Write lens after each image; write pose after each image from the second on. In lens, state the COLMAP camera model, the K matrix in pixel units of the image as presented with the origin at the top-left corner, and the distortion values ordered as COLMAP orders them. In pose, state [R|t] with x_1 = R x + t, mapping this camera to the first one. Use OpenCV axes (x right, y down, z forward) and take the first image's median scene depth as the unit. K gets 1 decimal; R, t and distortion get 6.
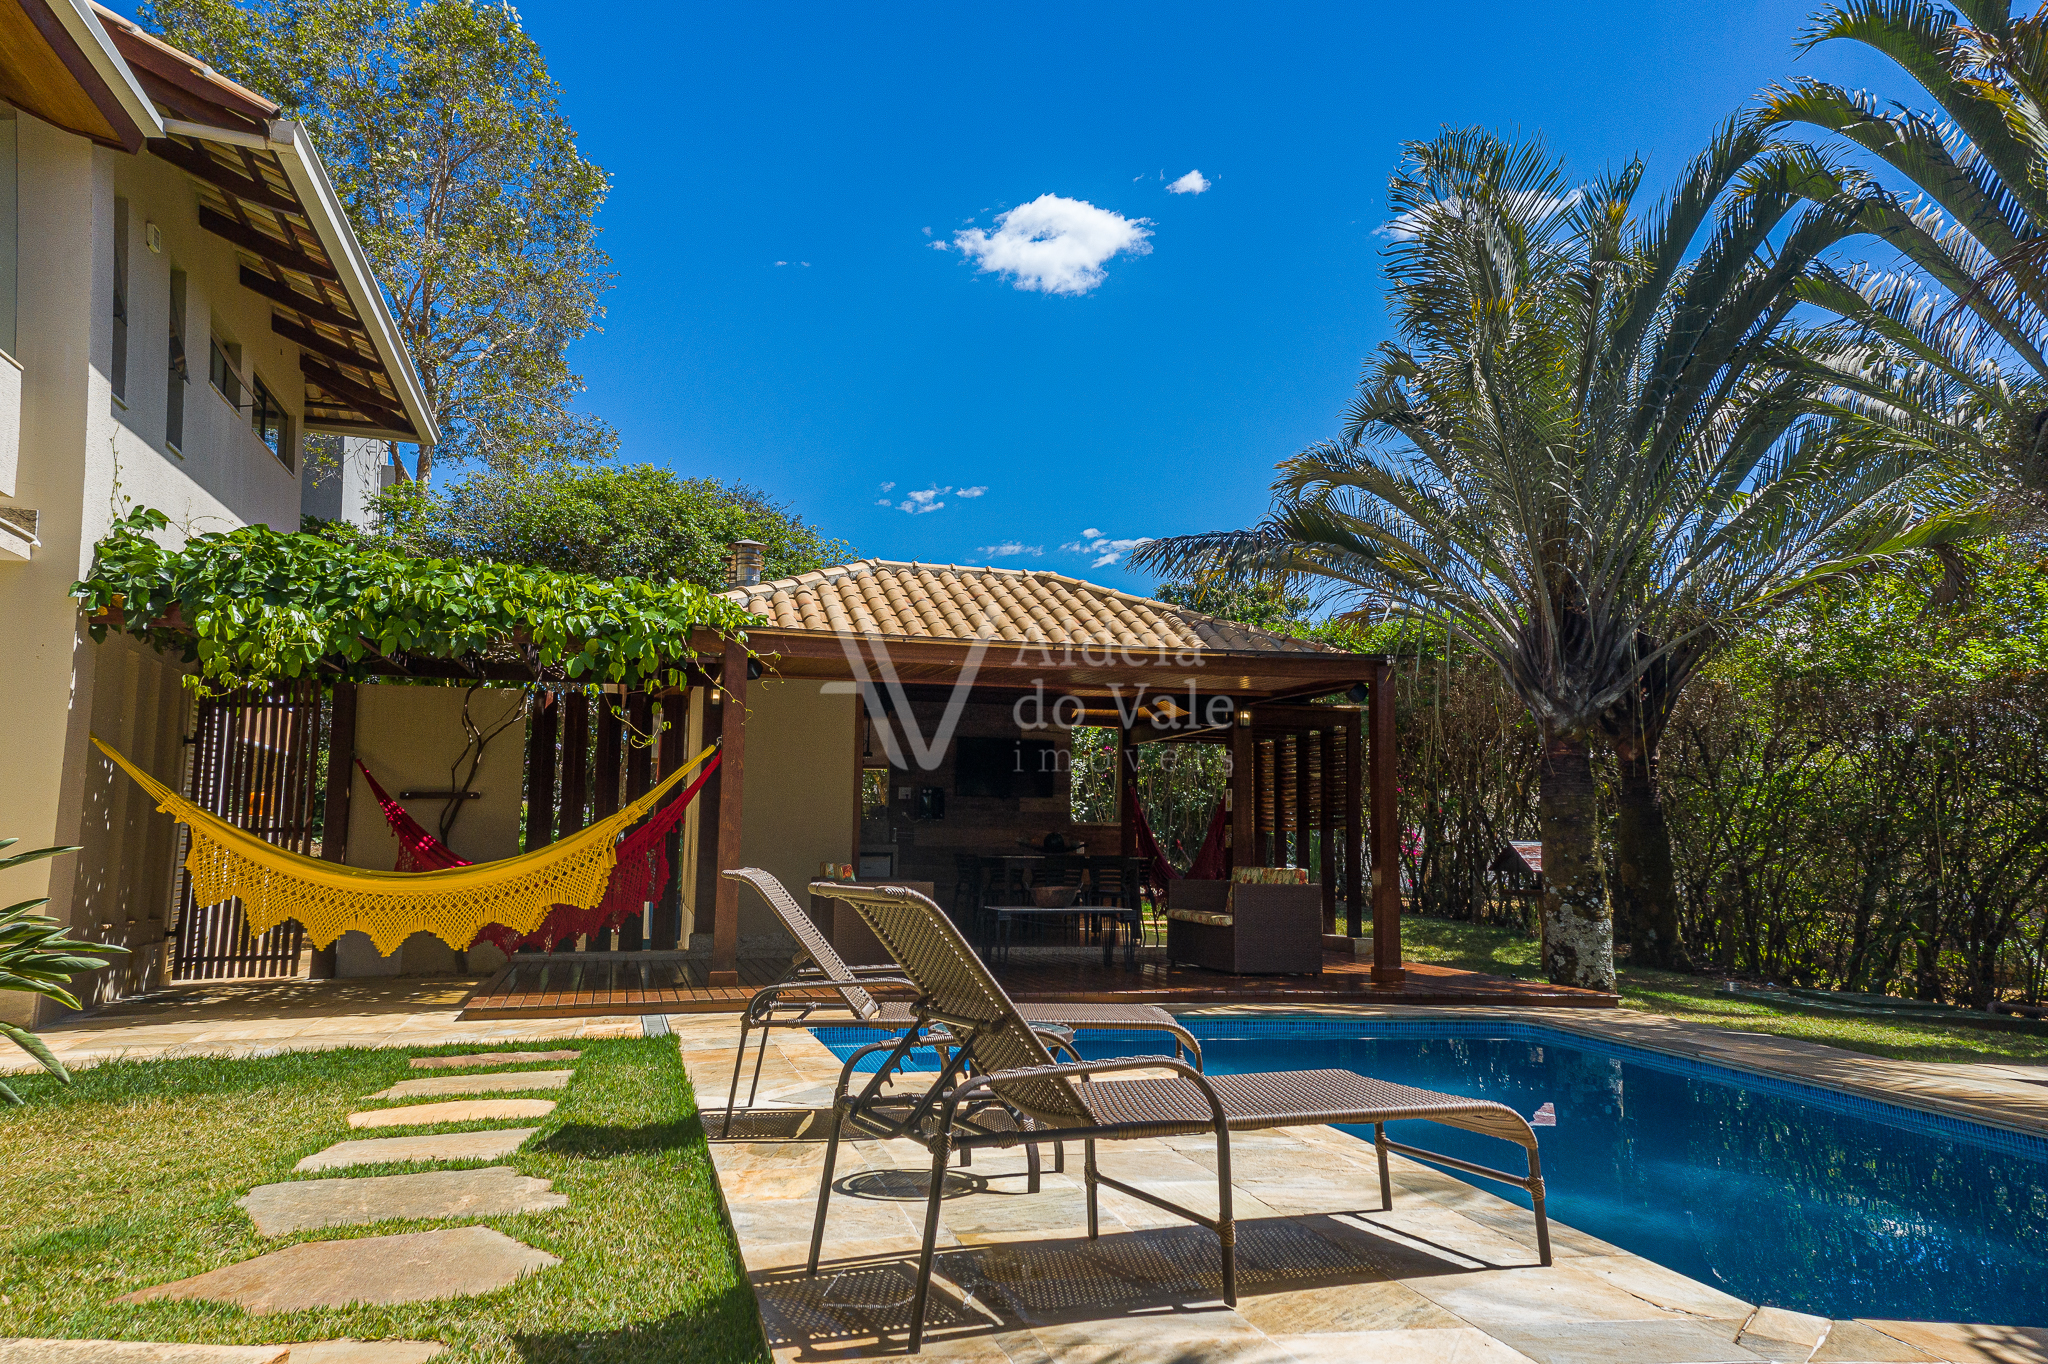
lens RADIAL K [[1554.3, 0, 1026.4], [0, 1554.3, 698.5], [0, 0, 1]] dist [0.234460, 0.097365]
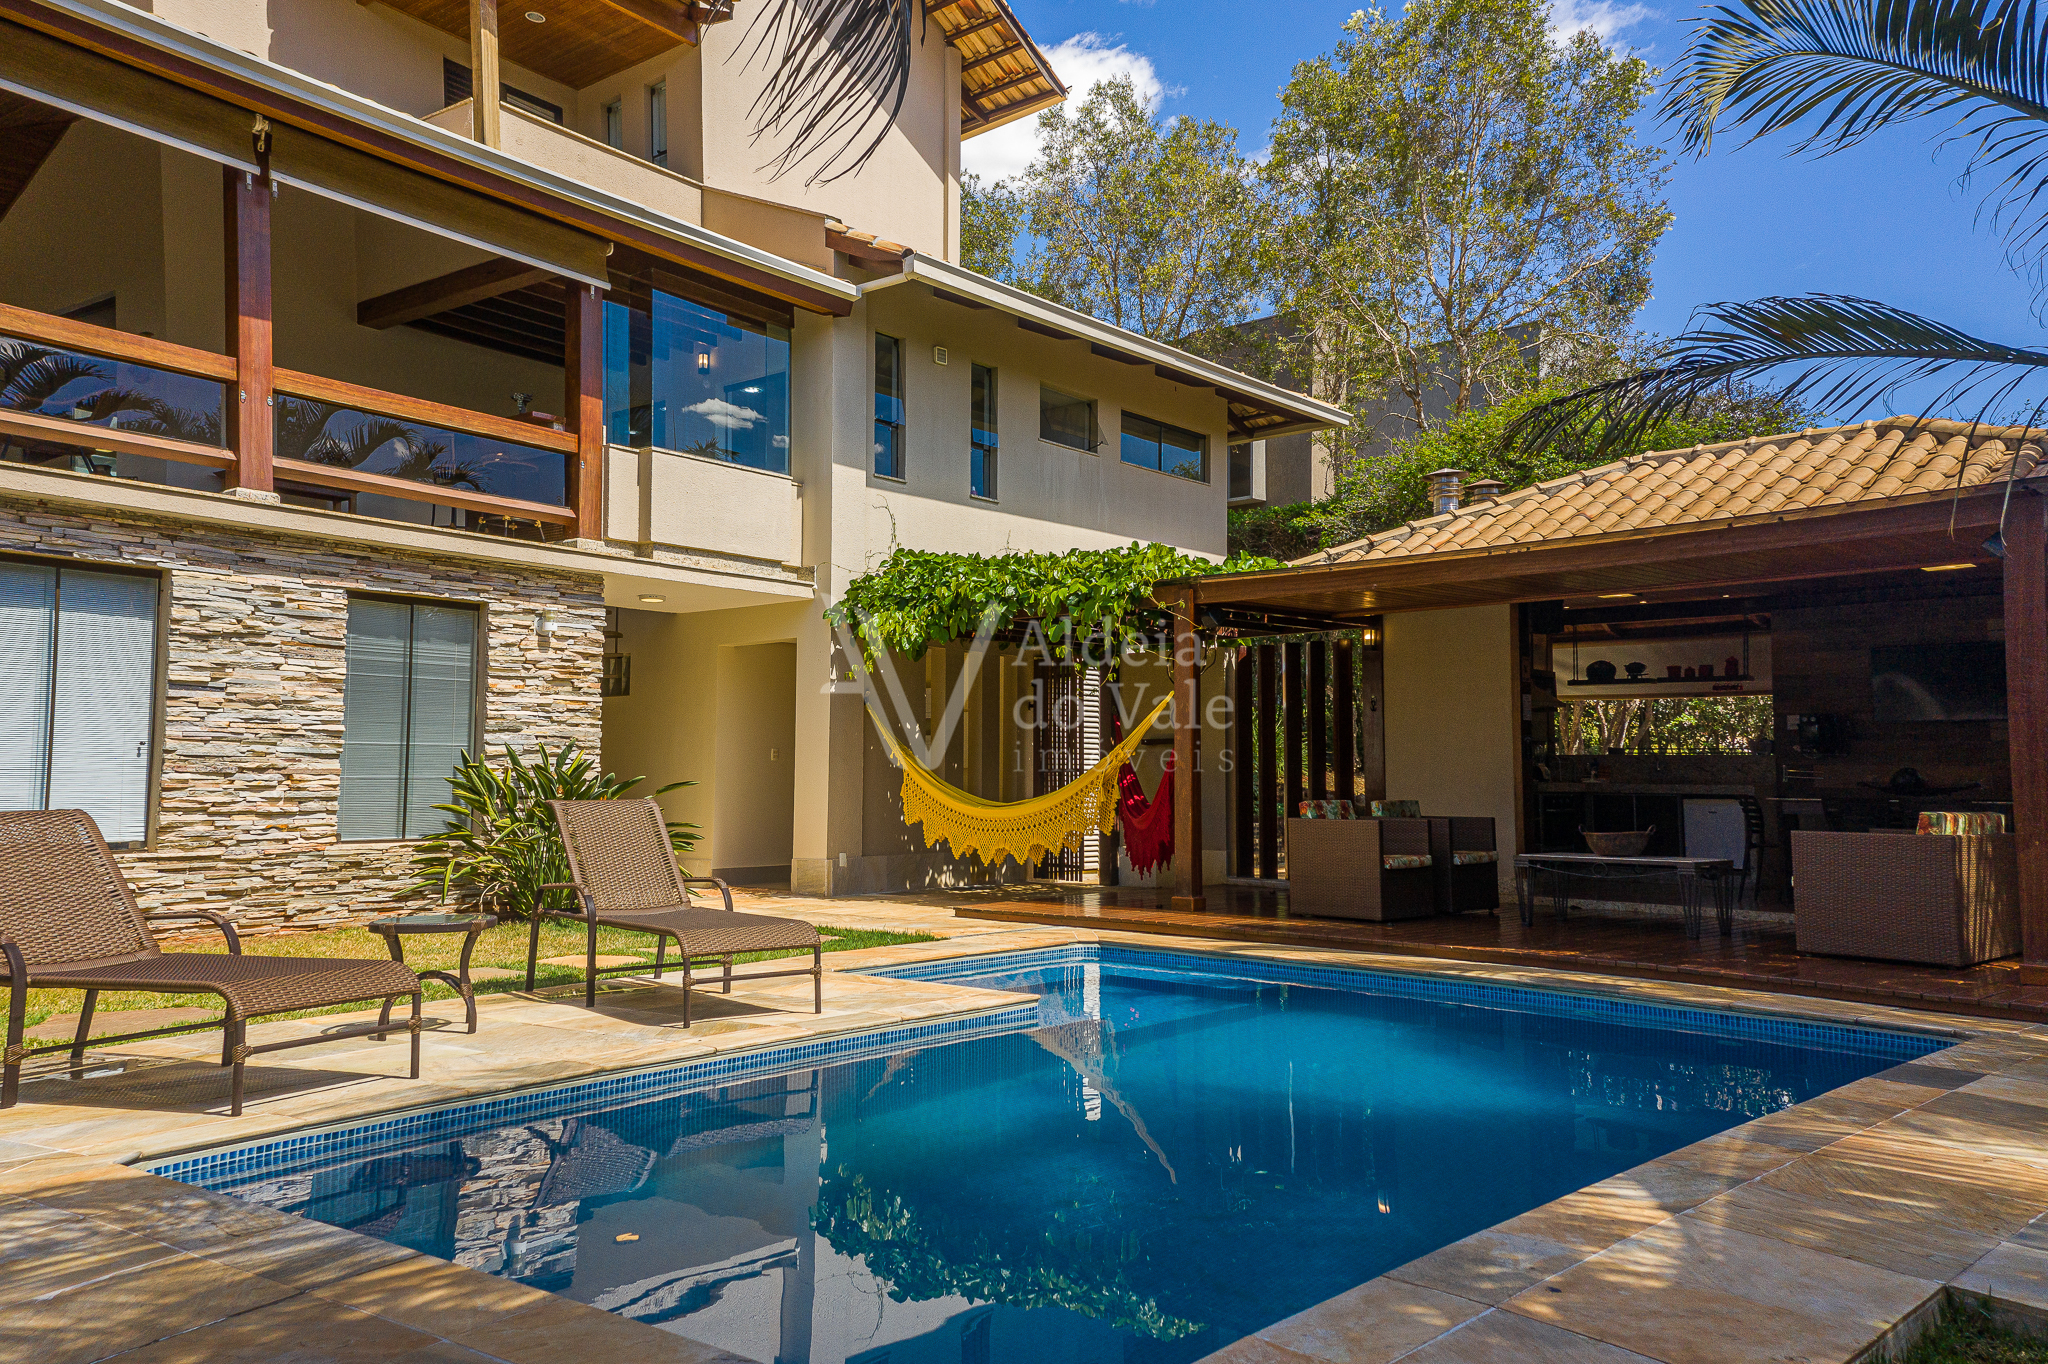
lens RADIAL K [[1554.3, 0, 1024.8], [0, 1554.3, 684.8], [0, 0, 1]] dist [0.234460, 0.097365]
pose [[0.572932, -0.064342, -0.817074, 0.537689], [0.085150, 0.996192, -0.018740, 0.031961], [0.815168, -0.058837, 0.576229, 0.251639]]
